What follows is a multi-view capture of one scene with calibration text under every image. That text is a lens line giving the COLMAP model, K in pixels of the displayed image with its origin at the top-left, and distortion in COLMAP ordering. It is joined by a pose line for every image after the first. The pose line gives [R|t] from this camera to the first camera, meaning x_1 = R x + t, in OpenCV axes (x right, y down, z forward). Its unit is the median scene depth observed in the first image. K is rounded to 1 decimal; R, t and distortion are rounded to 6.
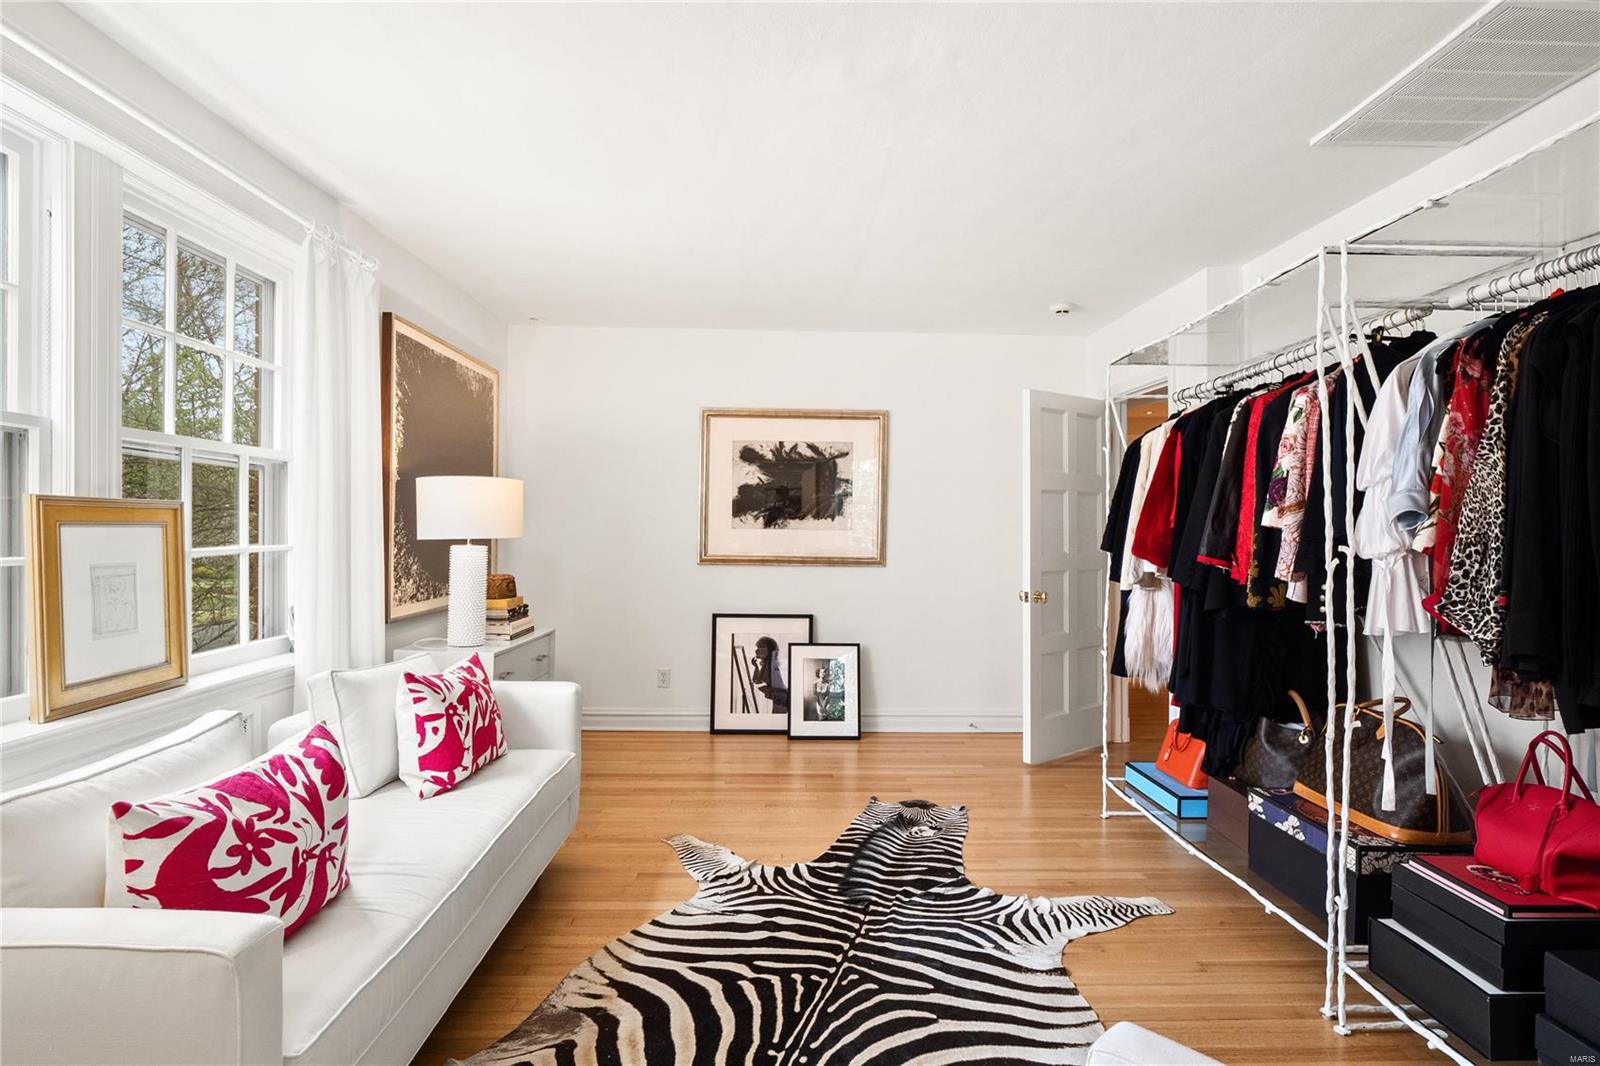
lens RADIAL K [[823.4, 0, 797.5], [0, 823.4, 526.5], [0, 0, 1]] dist [0.000409, -0.000818]
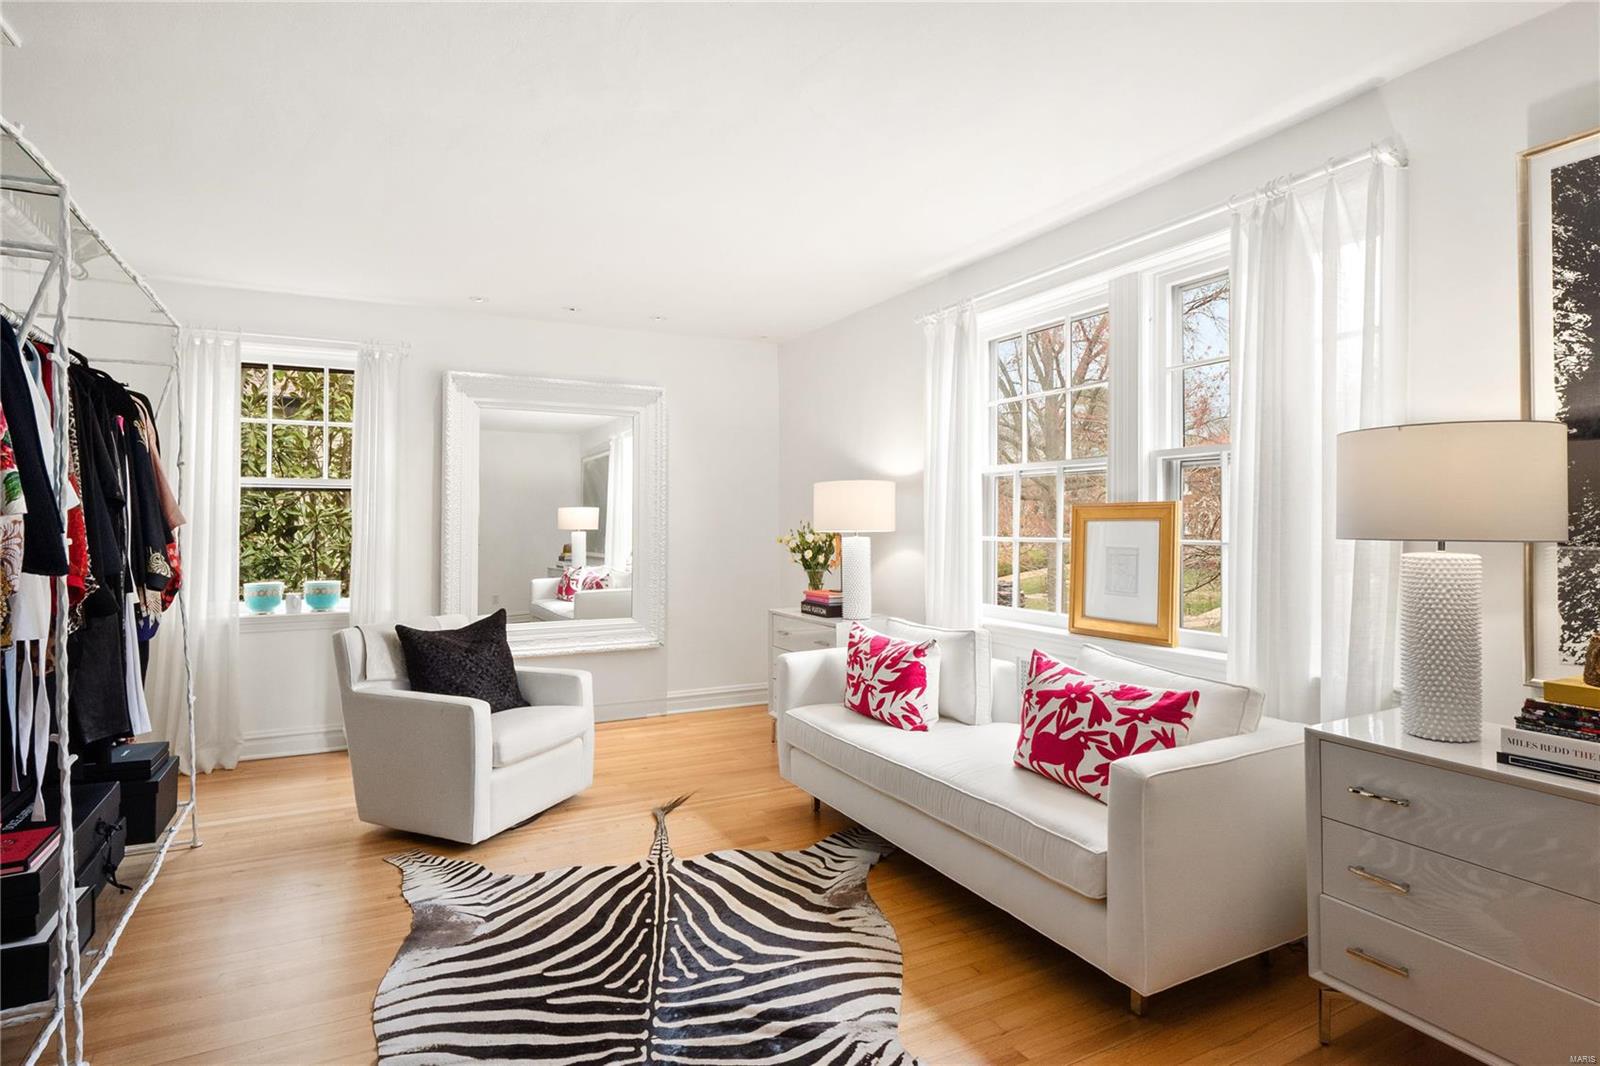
lens RADIAL K [[823.4, 0, 797.5], [0, 823.4, 526.5], [0, 0, 1]] dist [0.000409, -0.000818]
pose [[-0.896007, -0.008947, -0.443949, 0.328229], [-0.006283, 0.999952, -0.007471, 0.023536], [0.443995, -0.003905, -0.896021, 1.958154]]
